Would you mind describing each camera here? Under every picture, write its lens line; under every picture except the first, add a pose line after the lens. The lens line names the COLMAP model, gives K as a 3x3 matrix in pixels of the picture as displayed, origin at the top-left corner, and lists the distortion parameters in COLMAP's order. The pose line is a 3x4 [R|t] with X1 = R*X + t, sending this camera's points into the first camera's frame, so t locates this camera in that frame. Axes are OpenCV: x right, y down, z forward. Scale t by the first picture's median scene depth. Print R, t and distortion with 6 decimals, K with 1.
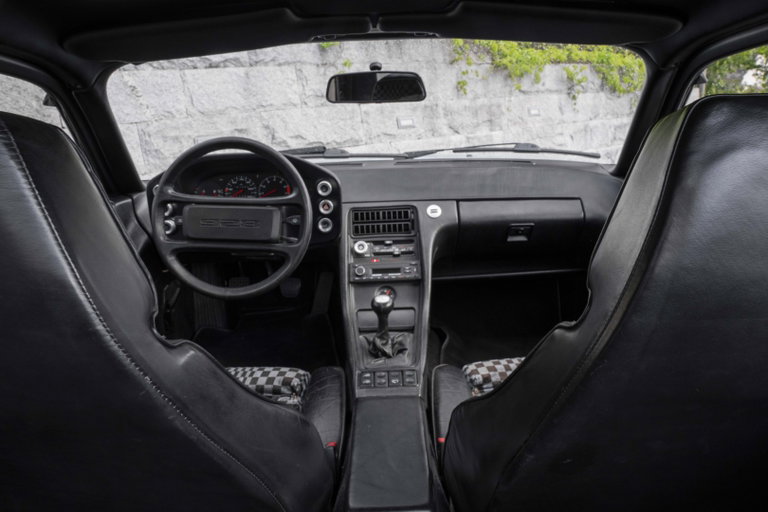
lens RADIAL K [[520.1, 0, 389.9], [0, 520.1, 253.8], [0, 0, 1]] dist [-0.142507, 0.086339]
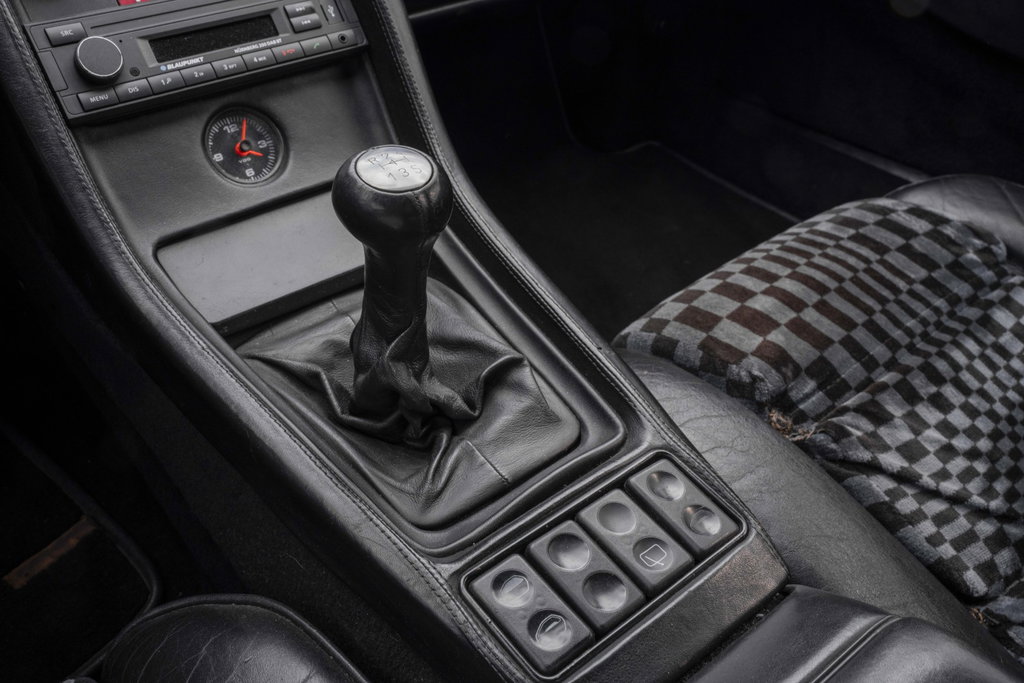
lens RADIAL K [[881.1, 0, 506.4], [0, 881.1, 348.4], [0, 0, 1]] dist [-0.072219, 0.089229]
pose [[0.788418, -0.340002, 0.512637, -0.139118], [0.126628, 0.905223, 0.405632, 0.017963], [-0.601966, -0.254893, 0.756747, 0.589564]]
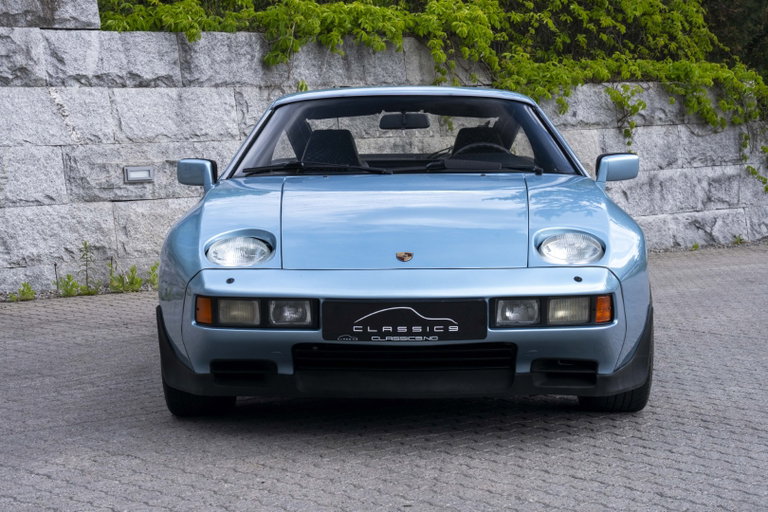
lens RADIAL K [[1690.1, 0, 405.4], [0, 1690.1, 242.4], [0, 0, 1]] dist [0.332621, 0.000000]
pose [[0.997312, 0.020846, 0.070248, -0.332393], [-0.004325, 0.973753, -0.227566, 1.593069], [-0.073148, 0.226650, 0.971226, -5.235985]]
